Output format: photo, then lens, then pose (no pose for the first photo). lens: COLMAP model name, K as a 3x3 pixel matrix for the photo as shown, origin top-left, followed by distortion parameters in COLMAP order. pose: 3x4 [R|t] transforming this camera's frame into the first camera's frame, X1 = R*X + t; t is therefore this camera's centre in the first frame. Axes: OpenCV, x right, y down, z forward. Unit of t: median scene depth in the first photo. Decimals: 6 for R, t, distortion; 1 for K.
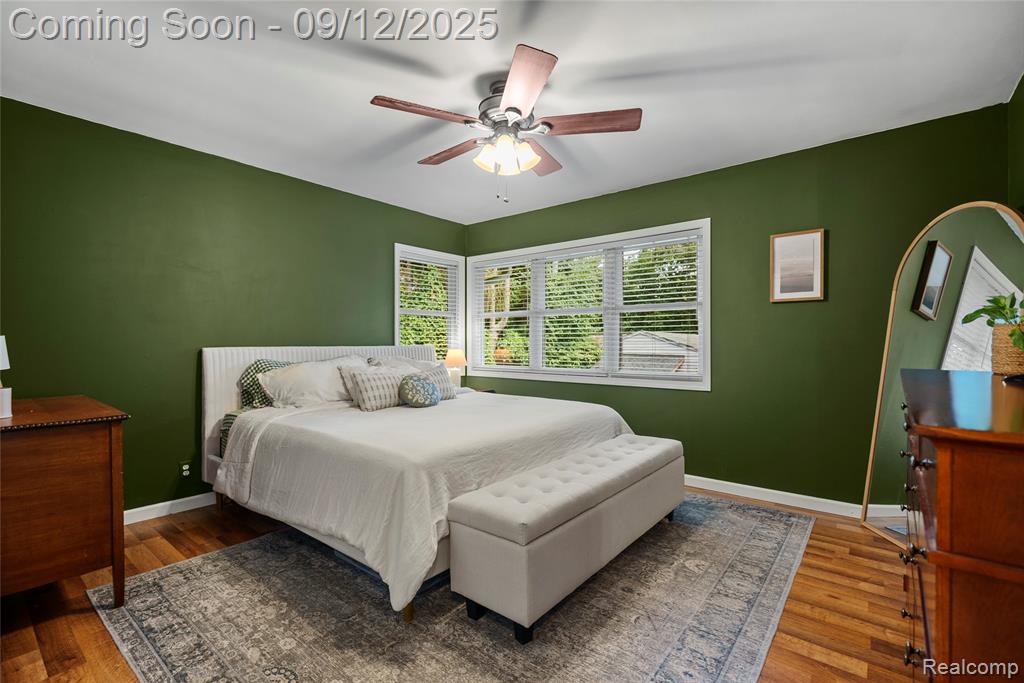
lens RADIAL K [[462.4, 0, 510.8], [0, 462.4, 345.6], [0, 0, 1]] dist [-0.004555, 0.000935]
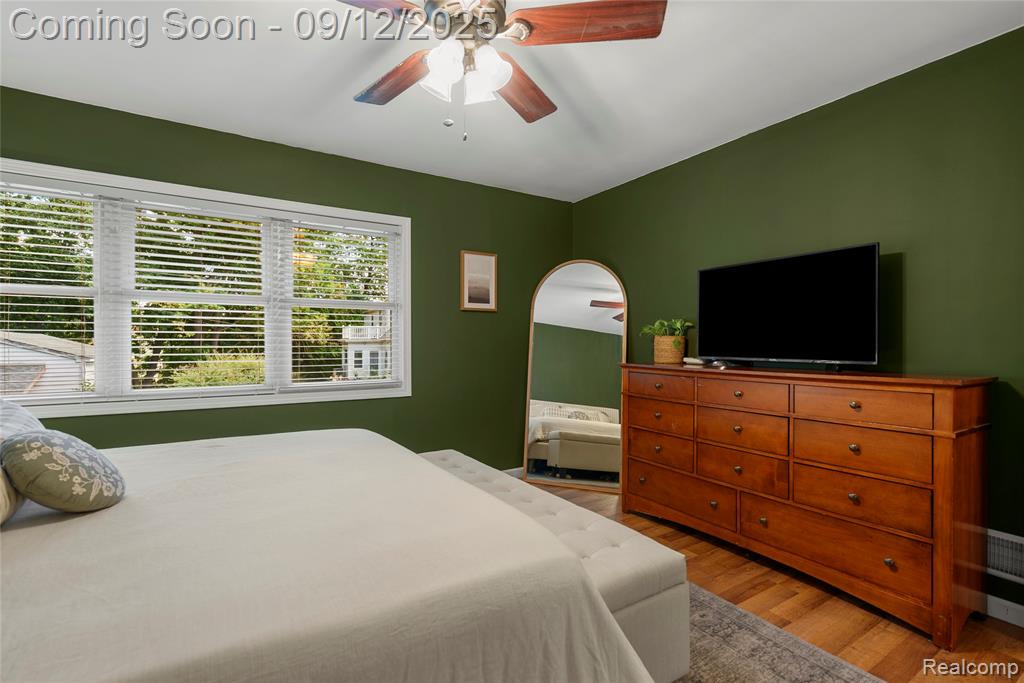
lens RADIAL K [[462.4, 0, 510.8], [0, 462.4, 345.6], [0, 0, 1]] dist [-0.004555, 0.000935]
pose [[0.322150, -0.001764, 0.946687, -0.462570], [0.006969, 0.999976, -0.000508, -0.006073], [-0.946663, 0.006761, 0.322155, 0.530129]]
